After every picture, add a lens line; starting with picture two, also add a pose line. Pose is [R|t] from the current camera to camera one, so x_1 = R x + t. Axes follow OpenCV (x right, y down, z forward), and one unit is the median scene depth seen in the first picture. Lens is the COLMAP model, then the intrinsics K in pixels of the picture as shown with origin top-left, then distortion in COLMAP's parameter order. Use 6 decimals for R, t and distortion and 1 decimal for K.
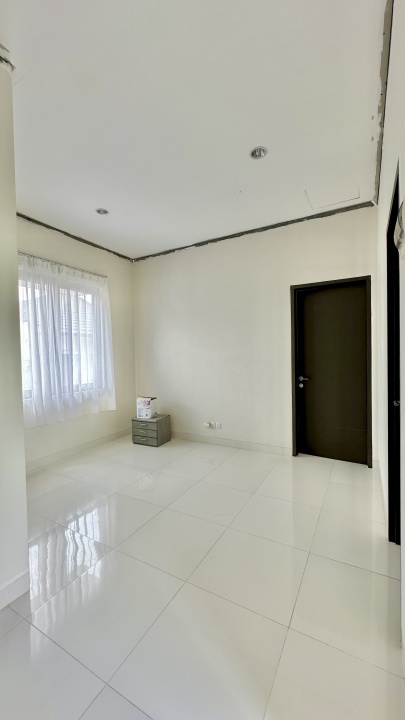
lens RADIAL K [[287.2, 0, 202.6], [0, 287.2, 356.9], [0, 0, 1]] dist [0.004916, 0.000052]
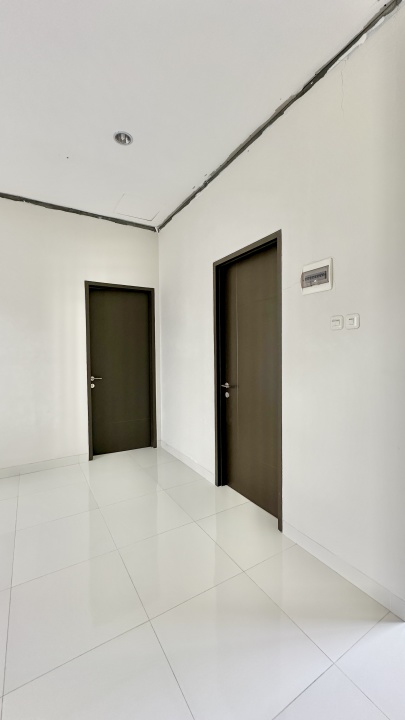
lens RADIAL K [[287.2, 0, 204.7], [0, 287.2, 356.1], [0, 0, 1]] dist [0.004916, 0.000052]
pose [[0.496874, -0.000497, 0.867823, -0.264701], [0.010025, 0.999936, -0.005167, 0.007360], [-0.867765, 0.011267, 0.496847, 0.162617]]
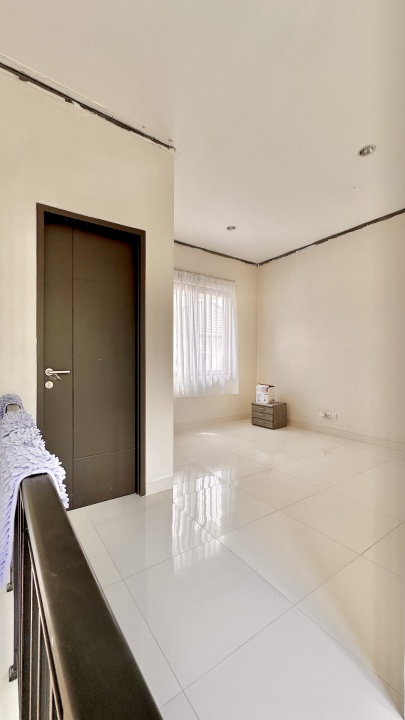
lens RADIAL K [[287.2, 0, 201.4], [0, 287.2, 361.2], [0, 0, 1]] dist [0.004916, 0.000052]
pose [[0.903734, 0.026278, -0.427286, 0.060203], [-0.028197, 0.999601, 0.001837, 0.055008], [0.427164, 0.010388, 0.904115, -0.130515]]
